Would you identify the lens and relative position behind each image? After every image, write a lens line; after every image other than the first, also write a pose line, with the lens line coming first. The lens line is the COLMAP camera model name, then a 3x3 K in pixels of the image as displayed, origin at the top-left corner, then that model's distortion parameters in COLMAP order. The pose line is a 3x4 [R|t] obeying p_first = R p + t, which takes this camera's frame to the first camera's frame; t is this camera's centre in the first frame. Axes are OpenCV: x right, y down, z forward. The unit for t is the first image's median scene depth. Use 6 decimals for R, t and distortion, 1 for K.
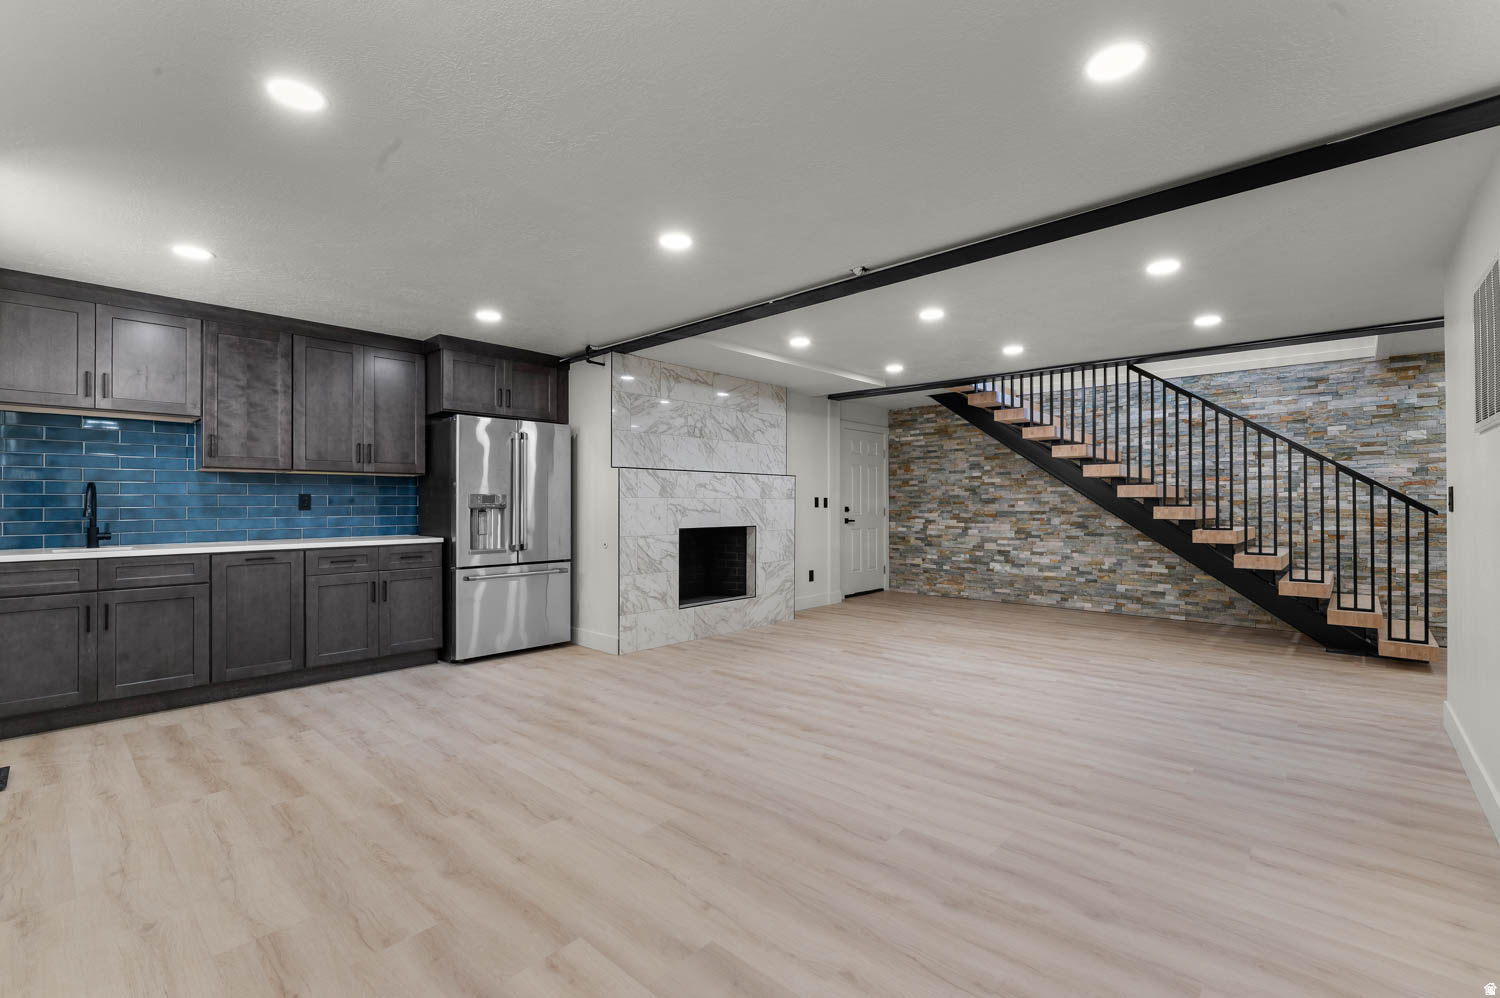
lens RADIAL K [[652.5, 0, 750.0], [0, 652.5, 499.0], [0, 0, 1]] dist [-0.002683, -0.000489]
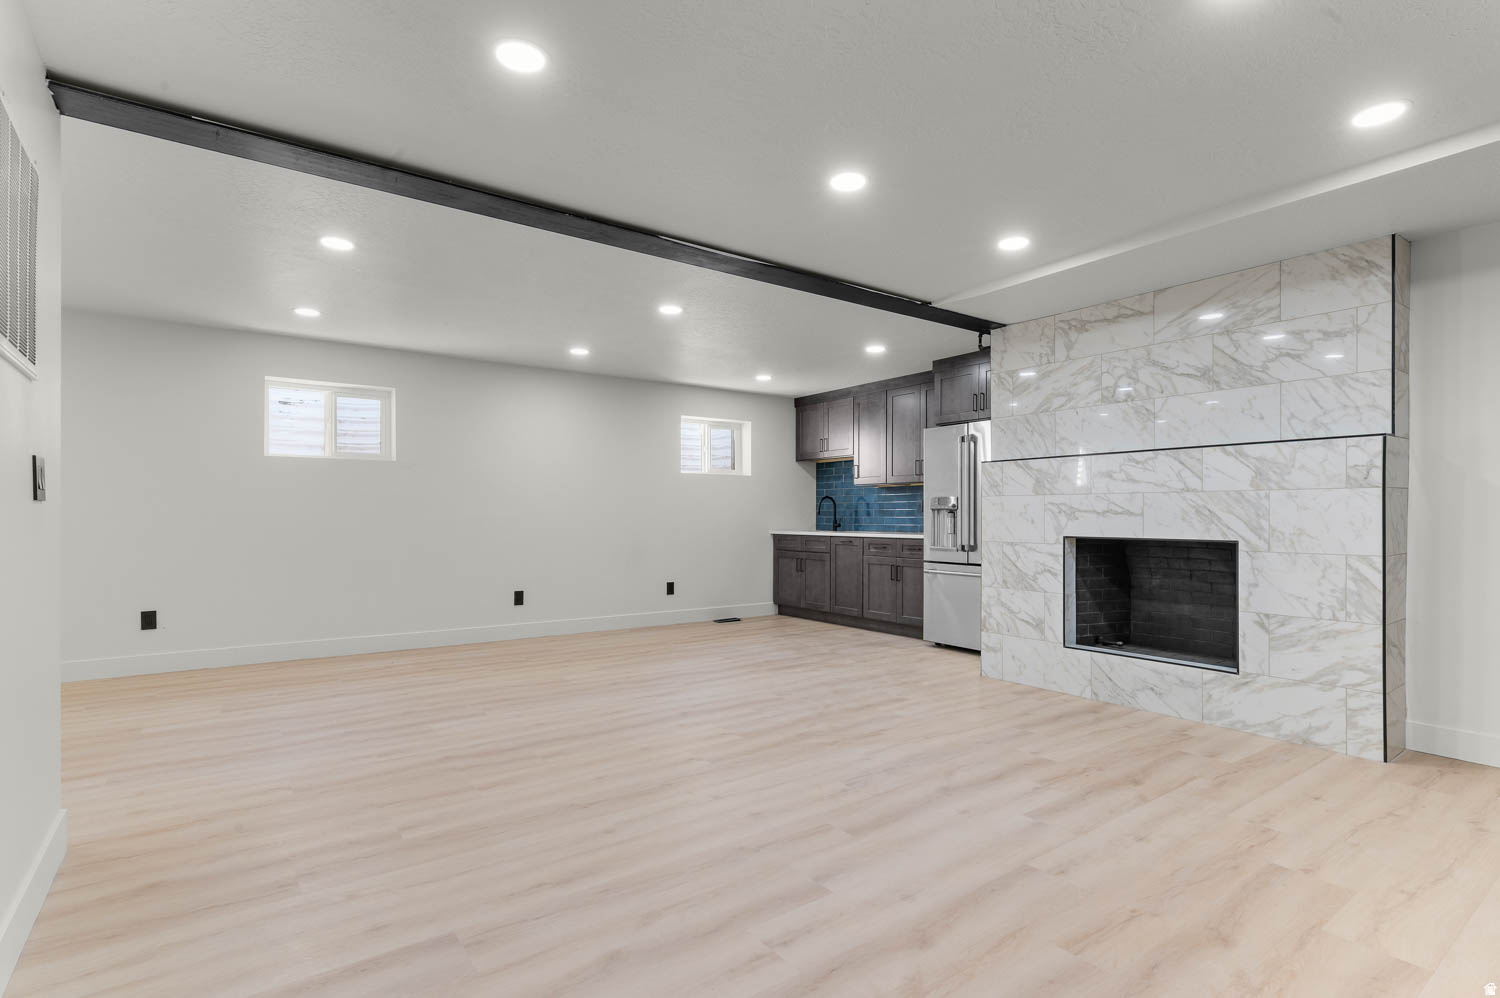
lens RADIAL K [[715.3, 0, 754.0], [0, 715.3, 510.9], [0, 0, 1]] dist [0.003796, 0.000719]
pose [[-0.185110, -0.005483, -0.982702, 0.733690], [0.006174, 0.999958, -0.006742, 0.019855], [0.982698, -0.007316, -0.185069, 0.800422]]
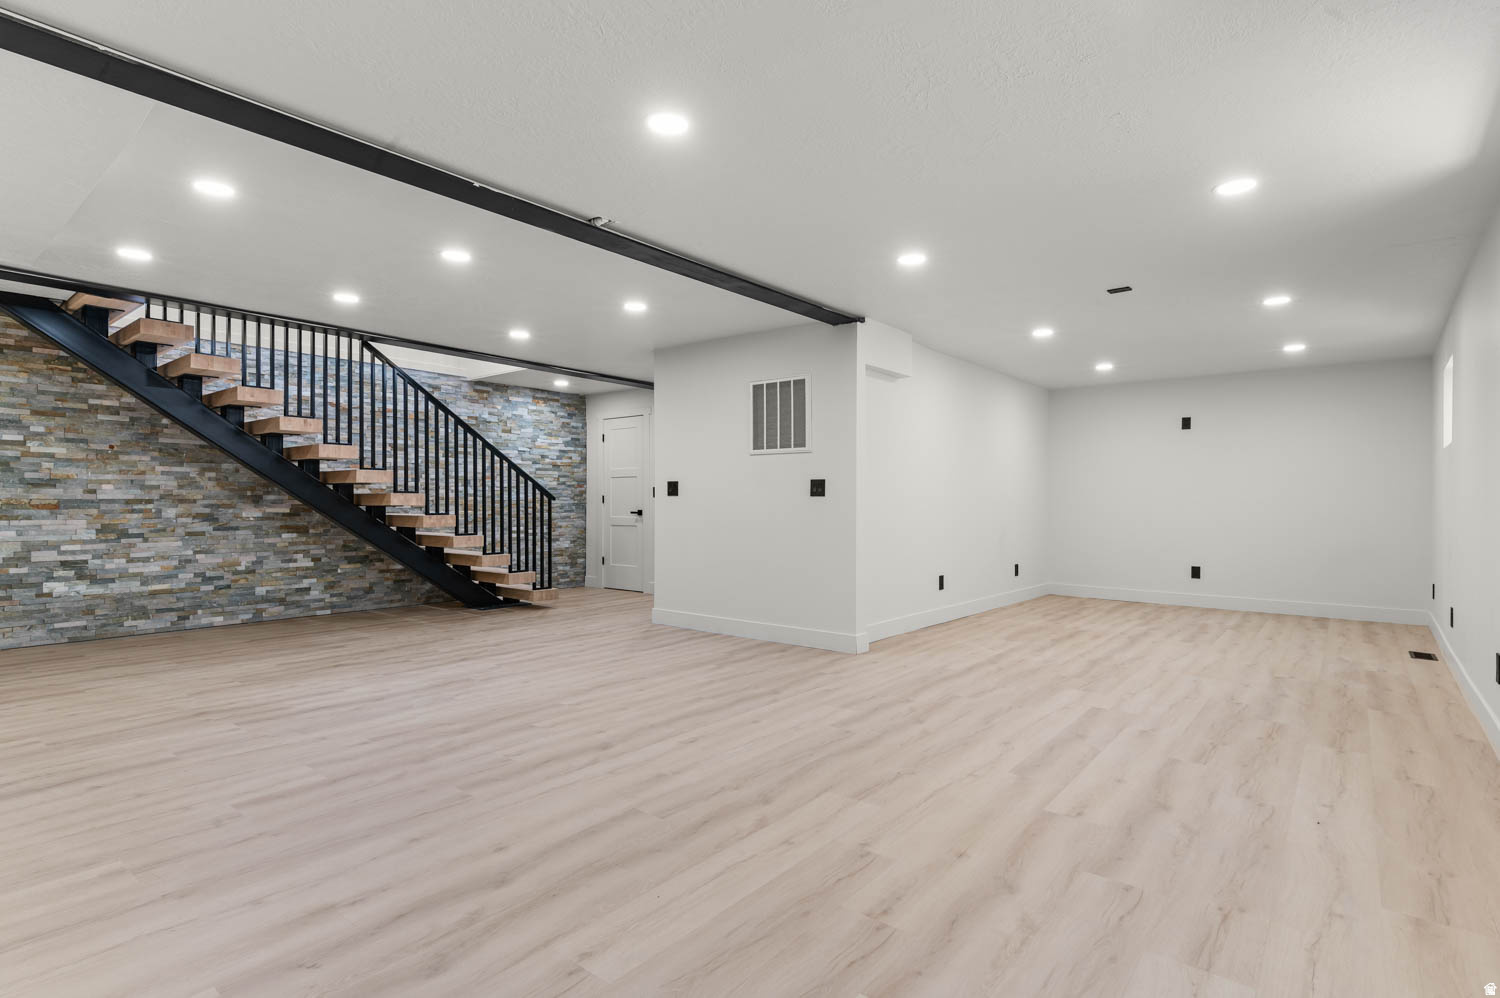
lens RADIAL K [[755.7, 0, 750.0], [0, 755.7, 499.0], [0, 0, 1]] dist [0.003260, 0.000768]
pose [[-0.061637, 0.004603, 0.998088, -0.543654], [-0.010493, 0.999931, -0.005260, 0.020861], [-0.998043, -0.010797, -0.061584, 0.527619]]
